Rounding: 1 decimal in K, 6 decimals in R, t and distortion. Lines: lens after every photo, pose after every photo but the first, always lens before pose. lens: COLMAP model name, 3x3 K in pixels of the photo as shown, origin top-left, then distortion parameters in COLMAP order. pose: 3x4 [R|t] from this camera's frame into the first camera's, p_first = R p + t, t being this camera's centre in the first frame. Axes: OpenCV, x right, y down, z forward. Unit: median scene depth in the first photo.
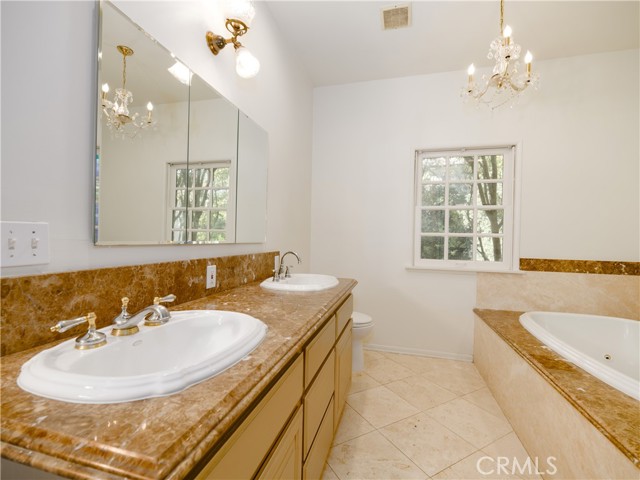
lens RADIAL K [[291.9, 0, 318.5], [0, 291.9, 238.9], [0, 0, 1]] dist [-0.001637, -0.001160]
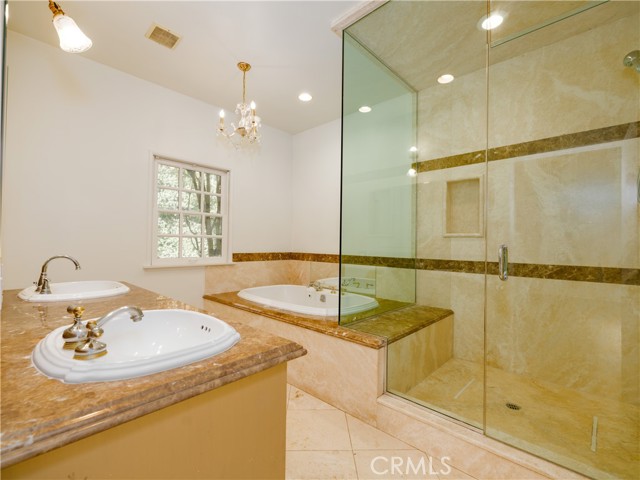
lens RADIAL K [[291.9, 0, 324.0], [0, 291.9, 241.1], [0, 0, 1]] dist [-0.001637, -0.001160]
pose [[0.463560, -0.007715, 0.886032, -0.360896], [-0.000172, 0.999961, 0.008797, -0.004764], [-0.886066, -0.004231, 0.463540, -0.032788]]
